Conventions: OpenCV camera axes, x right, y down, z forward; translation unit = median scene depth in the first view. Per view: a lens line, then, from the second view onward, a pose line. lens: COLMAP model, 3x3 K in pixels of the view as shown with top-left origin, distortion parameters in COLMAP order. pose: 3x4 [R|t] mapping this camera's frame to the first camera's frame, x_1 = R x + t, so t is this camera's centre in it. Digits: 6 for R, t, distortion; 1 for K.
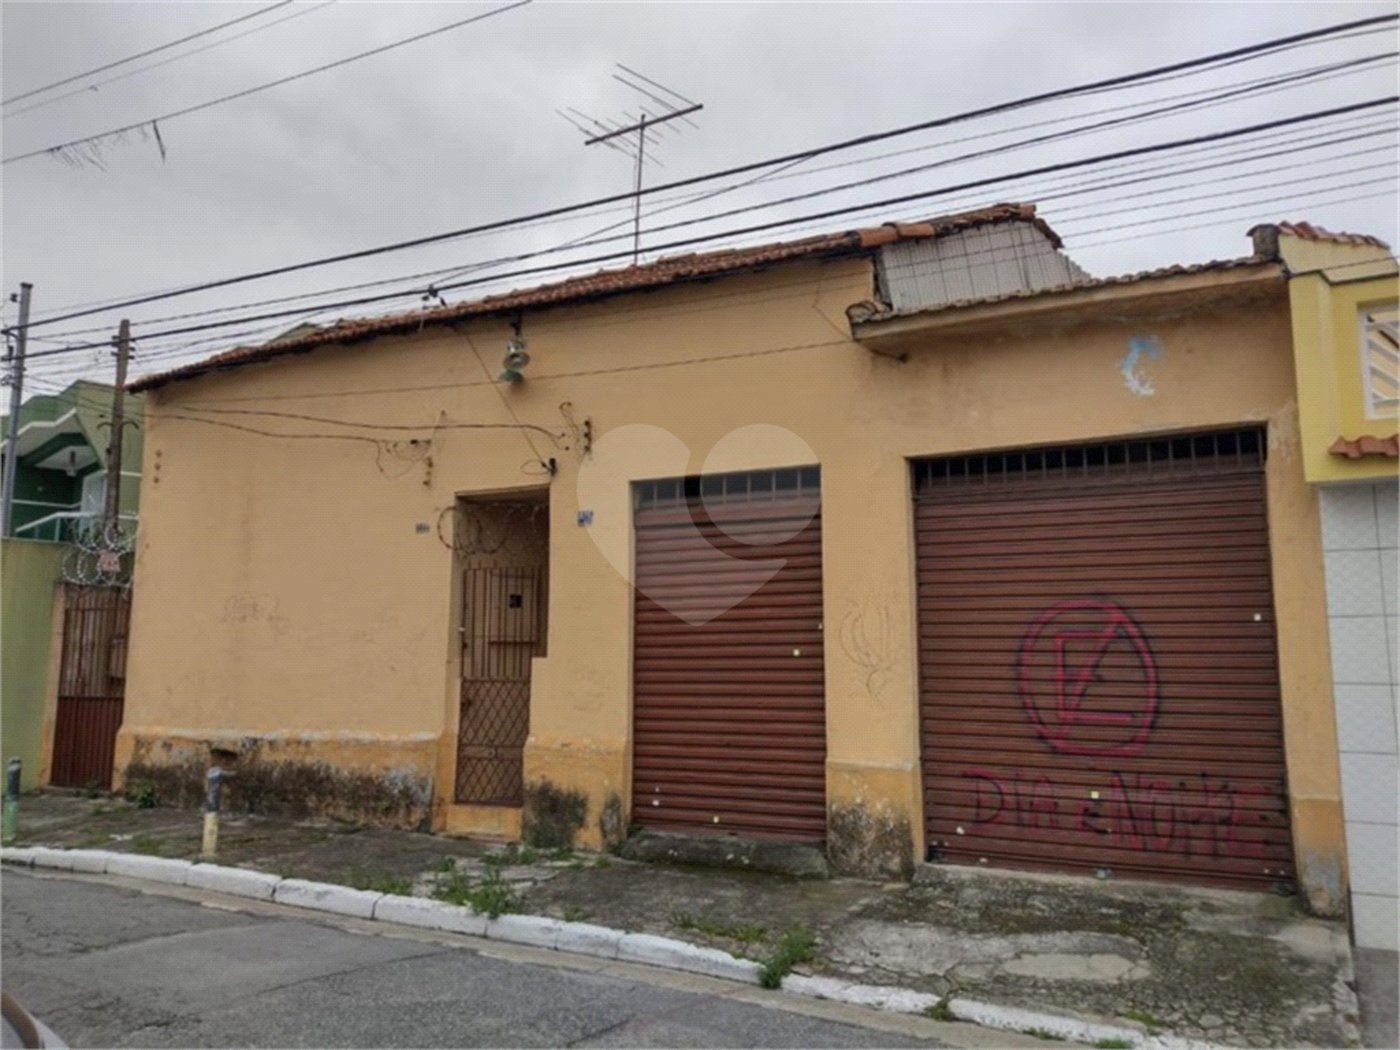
lens RADIAL K [[1033.9, 0, 708.1], [0, 1033.9, 524.2], [0, 0, 1]] dist [0.103181, -0.174955]
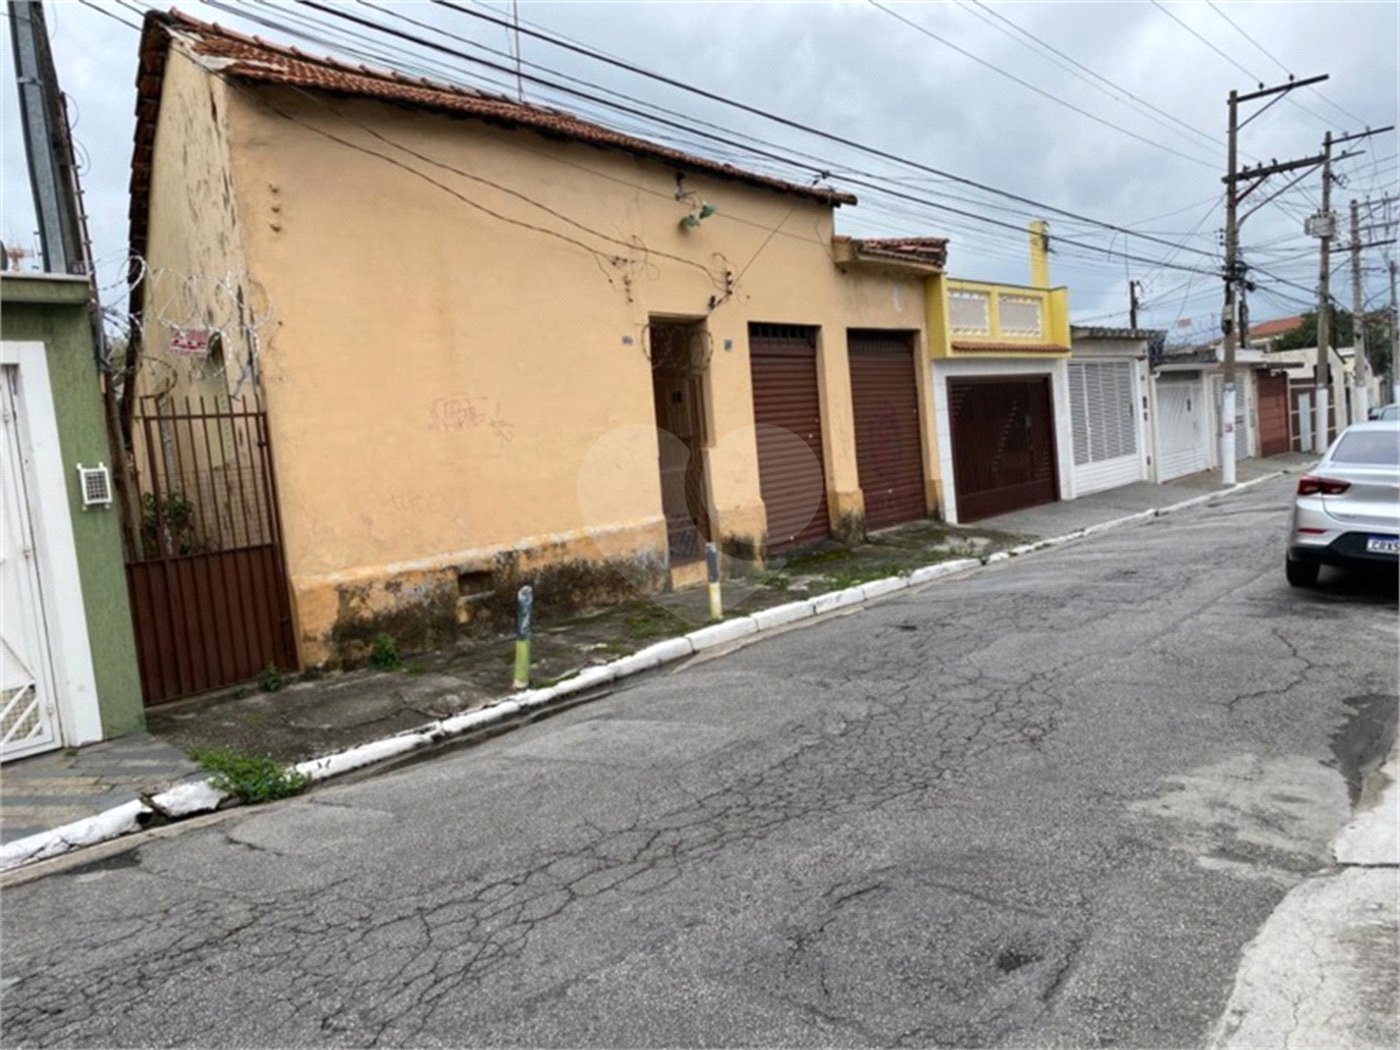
lens RADIAL K [[1048.4, 0, 694.3], [0, 1048.4, 534.3], [0, 0, 1]] dist [0.050003, -0.053061]
pose [[0.205315, -0.102358, 0.973329, -1.501437], [-0.038283, 0.992915, 0.112494, 0.088713], [-0.977947, -0.060359, 0.199942, 0.748075]]
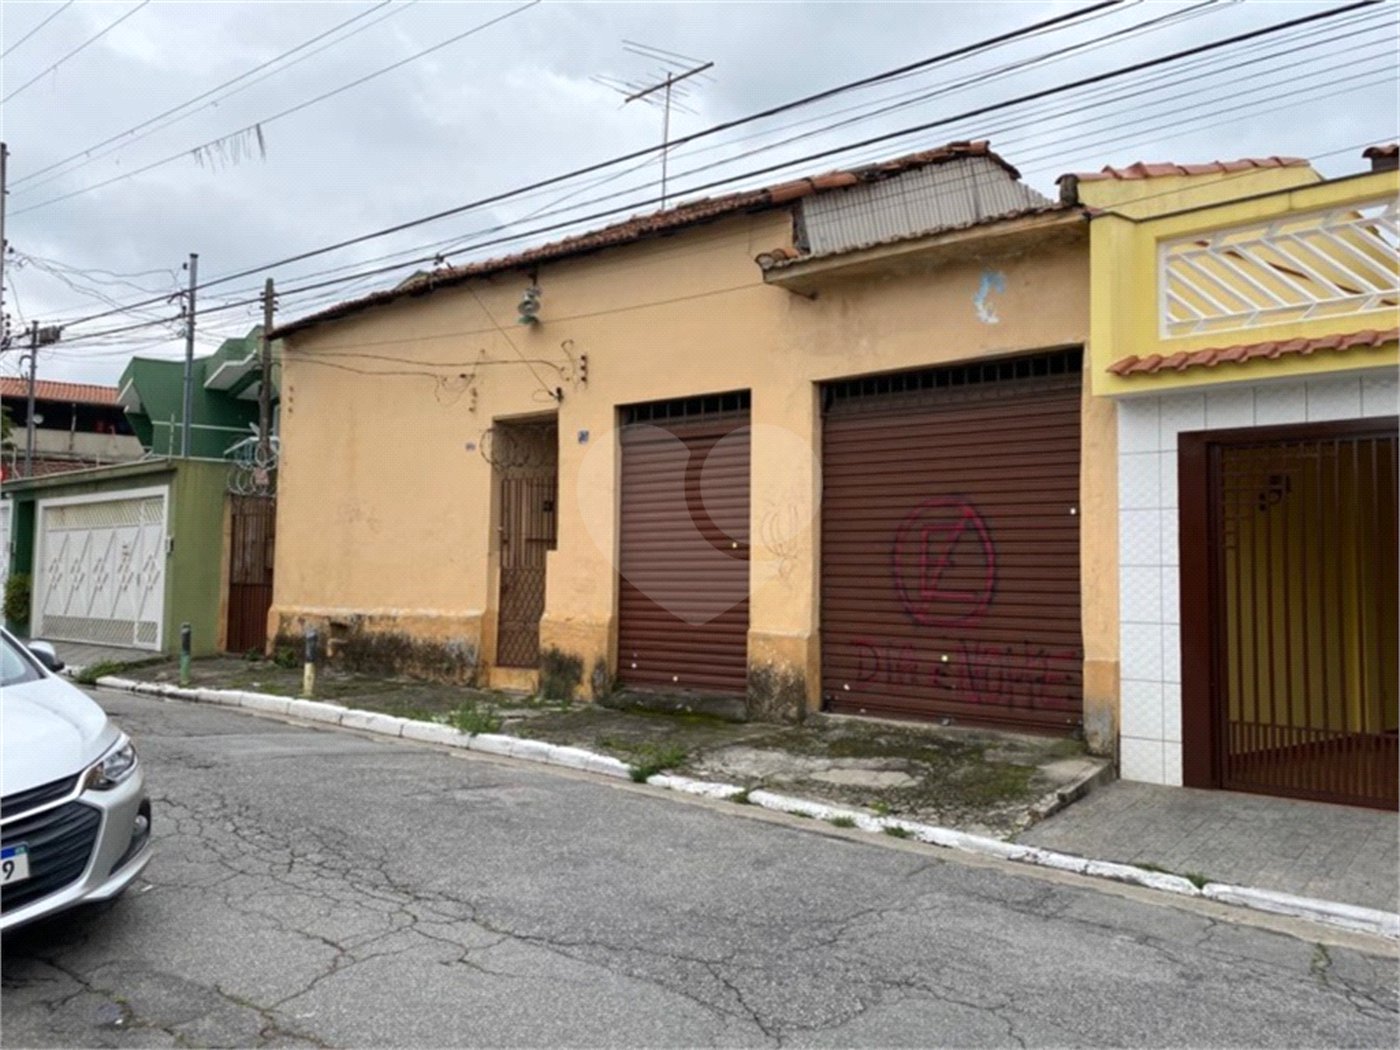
lens RADIAL K [[1060.0, 0, 704.4], [0, 1060.0, 520.3], [0, 0, 1]] dist [0.110057, -0.277236]
pose [[0.979924, -0.001027, -0.199368, 0.268511], [0.016019, 0.997159, 0.073596, 0.002589], [0.198726, -0.075313, 0.977157, -0.196219]]
